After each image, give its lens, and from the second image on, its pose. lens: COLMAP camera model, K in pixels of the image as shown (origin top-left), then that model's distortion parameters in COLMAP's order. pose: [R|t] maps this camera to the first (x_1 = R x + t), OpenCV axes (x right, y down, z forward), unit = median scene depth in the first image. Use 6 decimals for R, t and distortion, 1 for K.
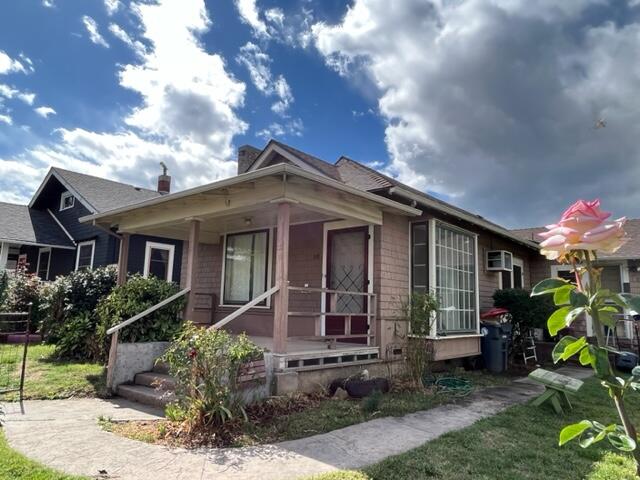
lens RADIAL K [[435.7, 0, 320.0], [0, 435.7, 240.0], [0, 0, 1]] dist [-0.000029, -0.013206]
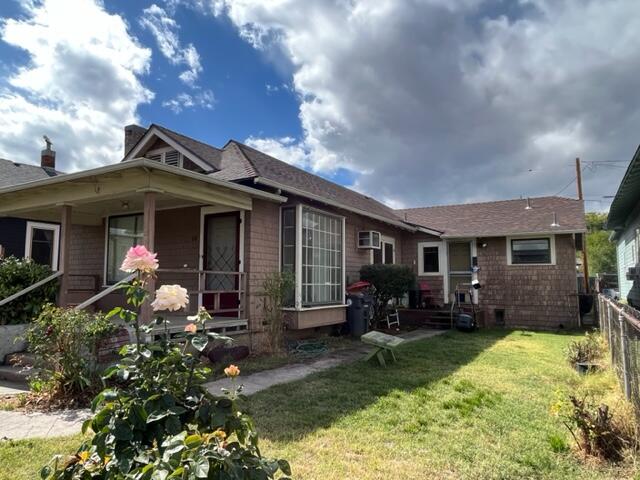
lens RADIAL K [[435.7, 0, 320.0], [0, 435.7, 240.0], [0, 0, 1]] dist [-0.000029, -0.013206]
pose [[0.981825, -0.009289, 0.189559, 0.085771], [-0.001354, 0.998433, 0.055941, -0.017908], [-0.189781, -0.055180, 0.980275, -0.102691]]
